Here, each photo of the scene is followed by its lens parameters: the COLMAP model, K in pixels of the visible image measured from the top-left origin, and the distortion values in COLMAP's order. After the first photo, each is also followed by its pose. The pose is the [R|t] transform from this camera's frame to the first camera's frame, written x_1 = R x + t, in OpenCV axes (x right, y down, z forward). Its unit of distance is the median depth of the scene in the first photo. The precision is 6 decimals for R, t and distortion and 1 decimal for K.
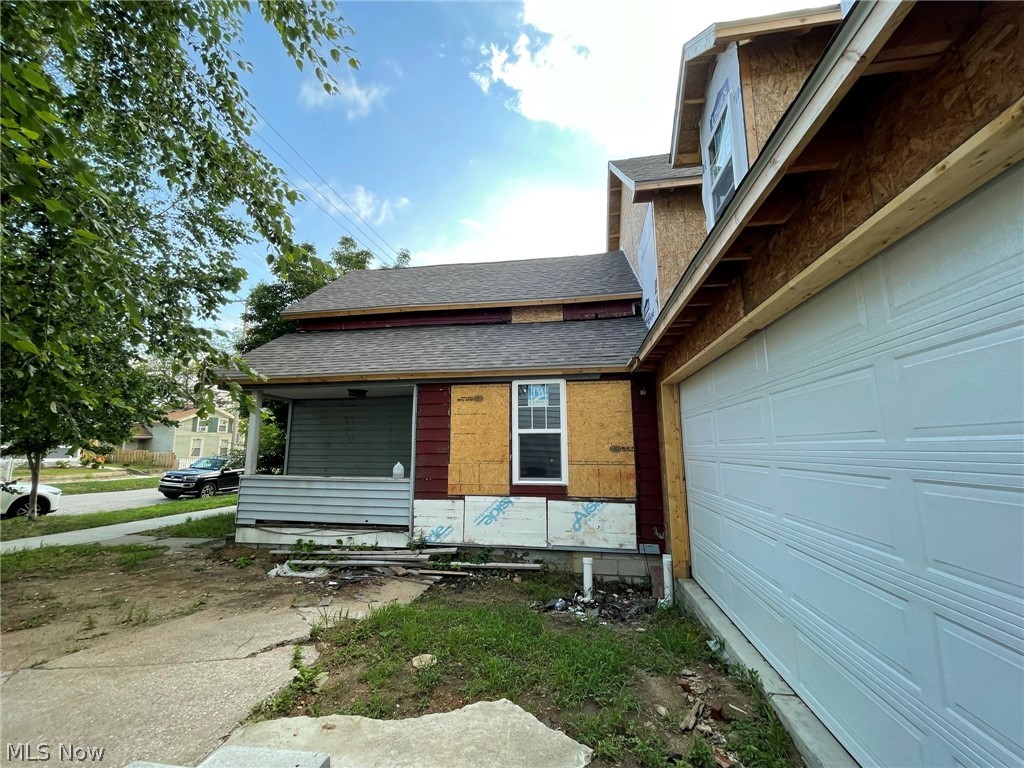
lens RADIAL K [[412.8, 0, 508.5], [0, 412.8, 384.4], [0, 0, 1]] dist [0.004346, -0.000158]
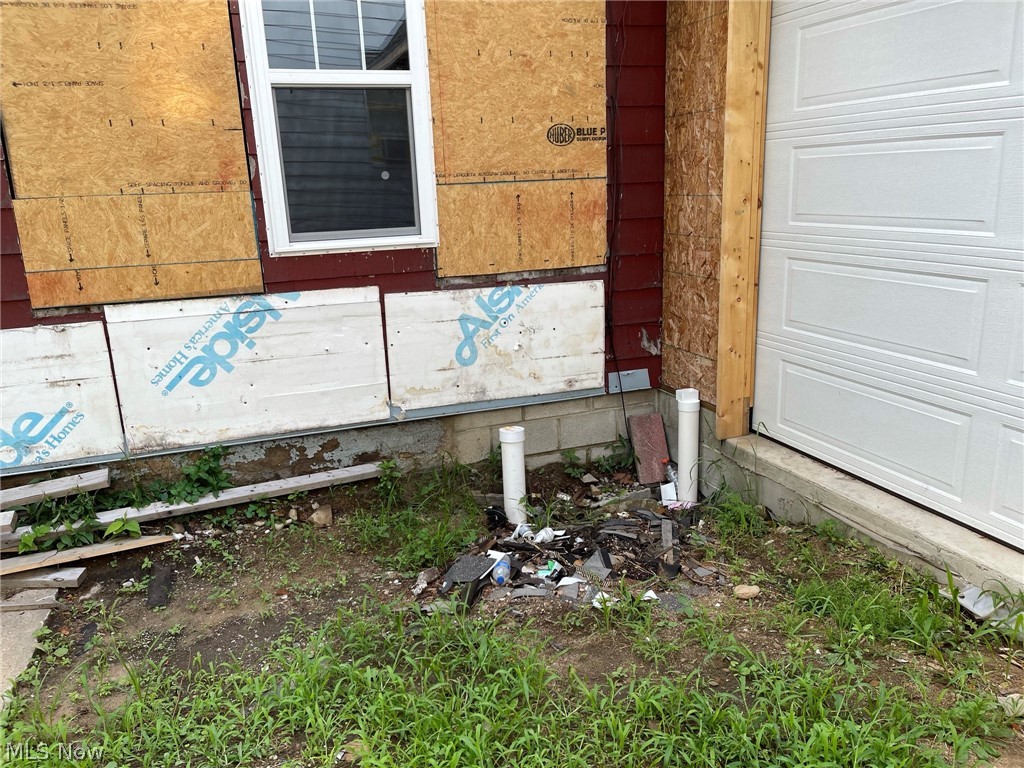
lens RADIAL K [[761.1, 0, 507.4], [0, 761.1, 389.9], [0, 0, 1]] dist [0.055196, -0.072326]
pose [[0.872181, -0.158253, 0.462878, -0.122508], [-0.039817, 0.920121, 0.389605, 0.103444], [-0.487560, -0.358237, 0.796211, 0.417133]]
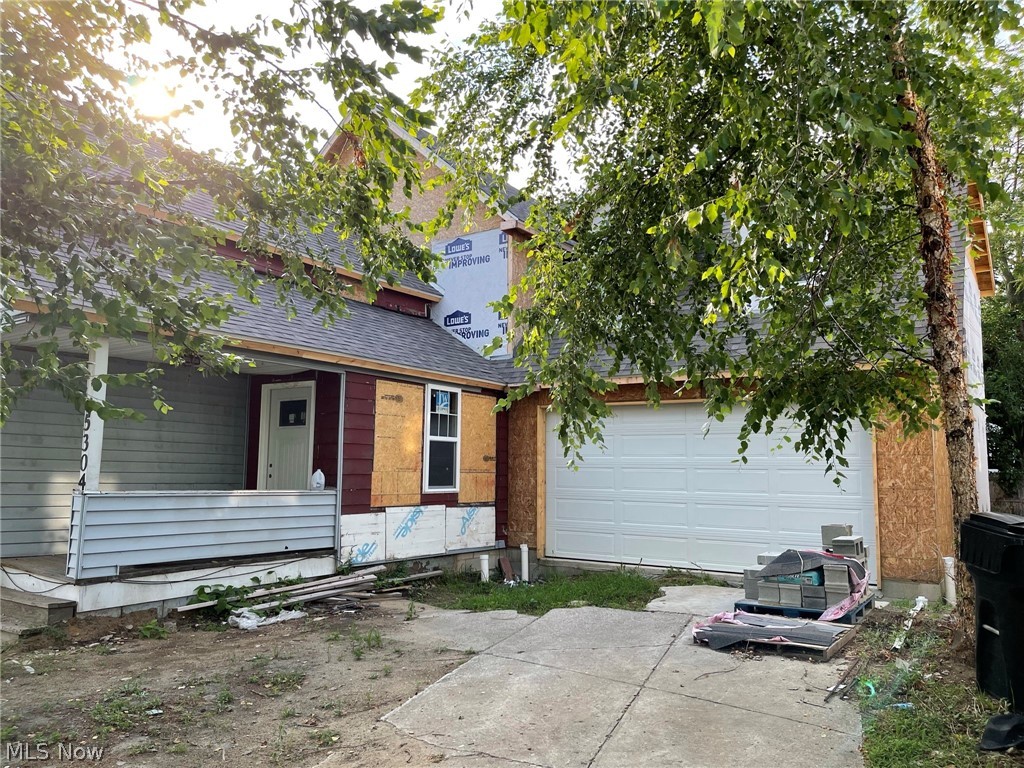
lens RADIAL K [[761.1, 0, 512.3], [0, 761.1, 384.8], [0, 0, 1]] dist [0.055196, -0.072326]
pose [[0.417125, 0.111015, 0.902044, -1.557911], [-0.153500, 0.986859, -0.050471, 0.054622], [-0.895793, -0.117411, 0.428684, 0.093810]]
